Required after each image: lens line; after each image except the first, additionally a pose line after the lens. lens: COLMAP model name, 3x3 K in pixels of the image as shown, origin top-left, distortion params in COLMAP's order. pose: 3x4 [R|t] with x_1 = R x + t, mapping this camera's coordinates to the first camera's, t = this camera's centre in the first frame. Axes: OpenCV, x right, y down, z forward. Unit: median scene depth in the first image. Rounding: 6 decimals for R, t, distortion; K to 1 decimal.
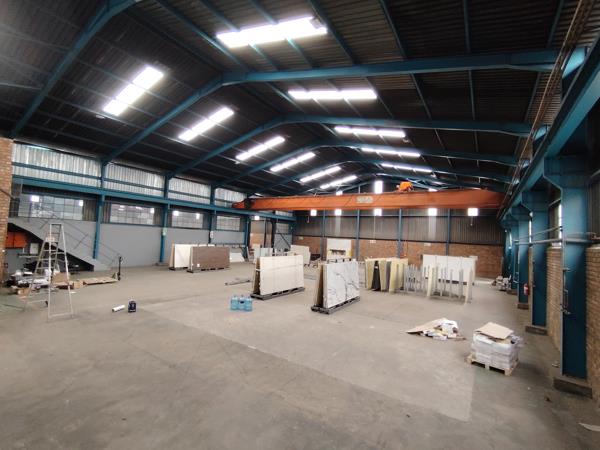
lens RADIAL K [[283.1, 0, 298.2], [0, 283.1, 222.9], [0, 0, 1]] dist [-0.003377, -0.000492]
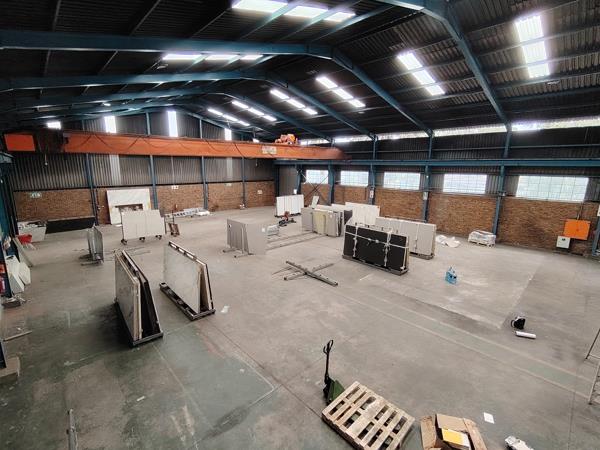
lens RADIAL K [[283.1, 0, 298.2], [0, 283.1, 222.9], [0, 0, 1]] dist [-0.003377, -0.000492]
pose [[0.227289, -0.245376, 0.942406, -0.505550], [-0.042479, 0.964315, 0.261326, -0.071988], [-0.972900, -0.099429, 0.208755, 0.509060]]
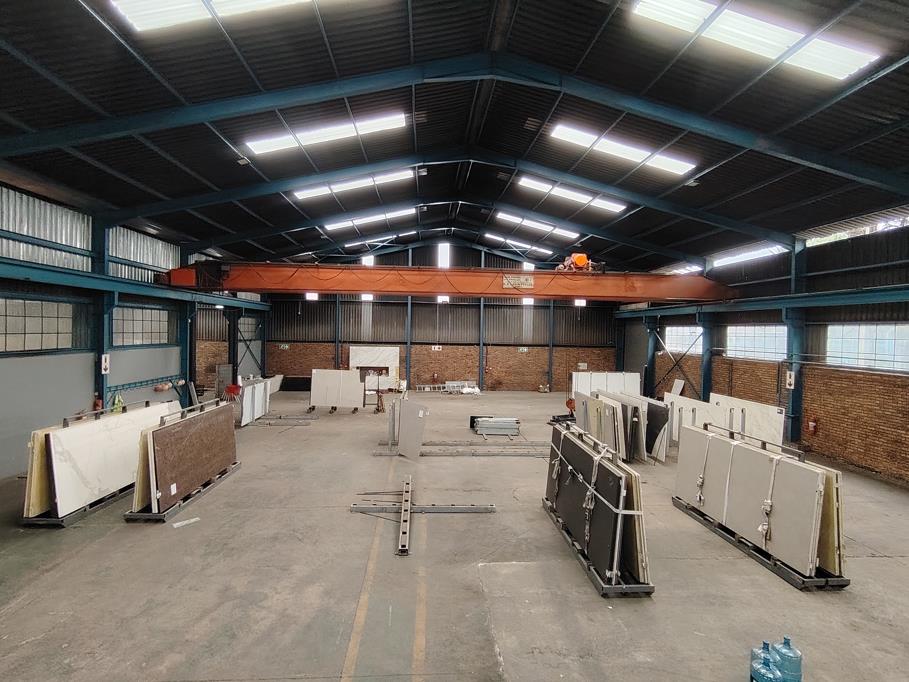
lens RADIAL K [[429.0, 0, 451.7], [0, 429.0, 337.8], [0, 0, 1]] dist [-0.003377, -0.000492]
pose [[0.798595, -0.047277, 0.600009, -0.256056], [-0.005881, 0.996250, 0.086326, -0.033630], [-0.601840, -0.072468, 0.795322, 0.317534]]
